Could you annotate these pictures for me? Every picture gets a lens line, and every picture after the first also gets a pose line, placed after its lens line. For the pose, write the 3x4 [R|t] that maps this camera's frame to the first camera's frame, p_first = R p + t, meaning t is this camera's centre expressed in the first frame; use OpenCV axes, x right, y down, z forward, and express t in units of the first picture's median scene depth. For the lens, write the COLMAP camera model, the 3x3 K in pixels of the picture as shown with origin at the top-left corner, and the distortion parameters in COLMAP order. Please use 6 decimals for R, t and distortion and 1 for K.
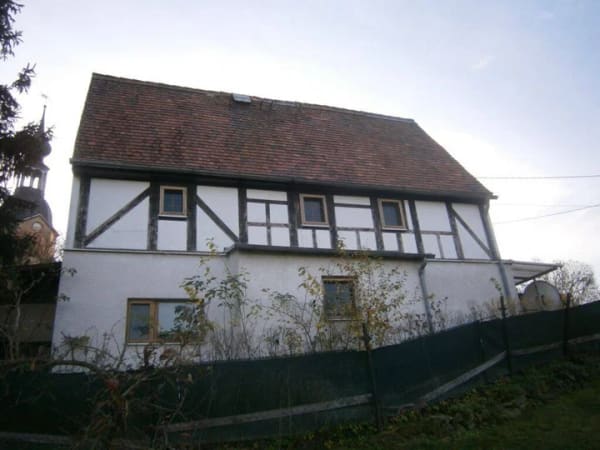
lens RADIAL K [[461.9, 0, 300.0], [0, 461.9, 225.0], [0, 0, 1]] dist [-0.072030, 0.071985]
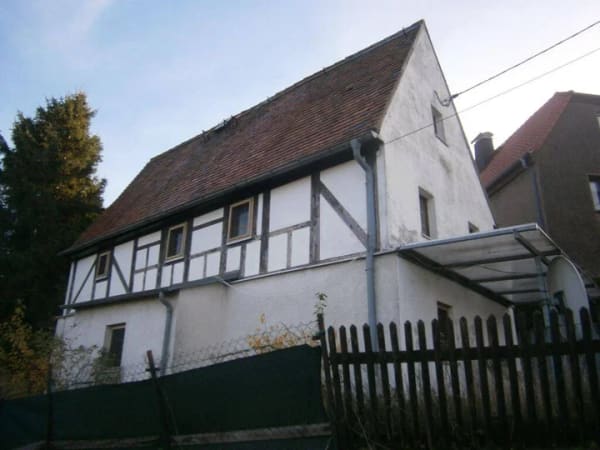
lens RADIAL K [[461.9, 0, 300.0], [0, 461.9, 225.0], [0, 0, 1]] dist [-0.072030, 0.071985]
pose [[0.524280, -0.211743, -0.824800, 0.947545], [0.271182, 0.959680, -0.073994, 0.071736], [0.807212, -0.184877, 0.560562, 0.695106]]
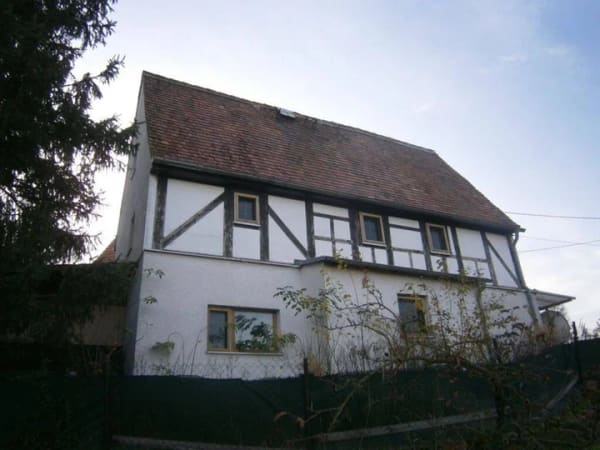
lens RADIAL K [[461.9, 0, 300.0], [0, 461.9, 225.0], [0, 0, 1]] dist [-0.072030, 0.071985]
pose [[0.989595, 0.079461, 0.119946, -0.255698], [-0.074403, 0.996163, -0.046084, 0.018285], [-0.123147, 0.036681, 0.991710, 0.001878]]
